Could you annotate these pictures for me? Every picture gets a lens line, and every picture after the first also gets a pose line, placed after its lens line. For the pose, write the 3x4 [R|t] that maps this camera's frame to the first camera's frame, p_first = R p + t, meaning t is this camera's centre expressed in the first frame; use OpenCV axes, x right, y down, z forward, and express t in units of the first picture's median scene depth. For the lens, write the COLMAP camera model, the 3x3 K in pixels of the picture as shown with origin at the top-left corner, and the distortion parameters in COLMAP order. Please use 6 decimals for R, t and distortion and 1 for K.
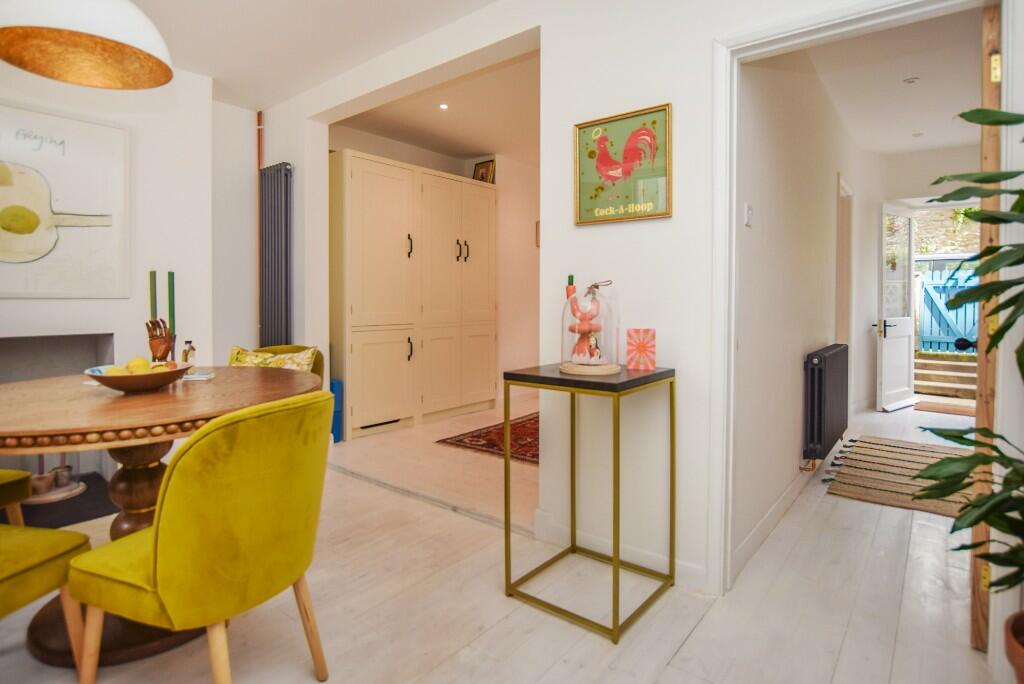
lens RADIAL K [[544.4, 0, 523.8], [0, 544.4, 306.4], [0, 0, 1]] dist [-0.020493, 0.000043]
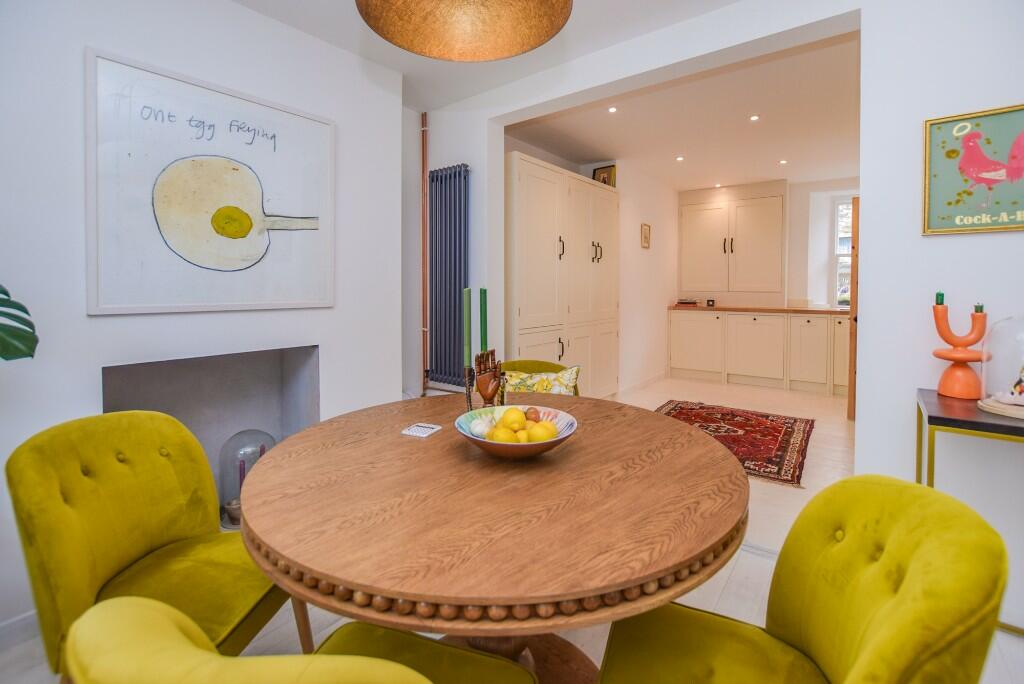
lens RADIAL K [[460.7, 0, 527.9], [0, 460.7, 290.1], [0, 0, 1]] dist [0.004174, 0.000608]
pose [[0.999806, 0.001315, 0.019632, -0.461426], [-0.001242, 0.999992, -0.003741, -0.046378], [-0.019637, 0.003715, 0.999800, 0.219474]]
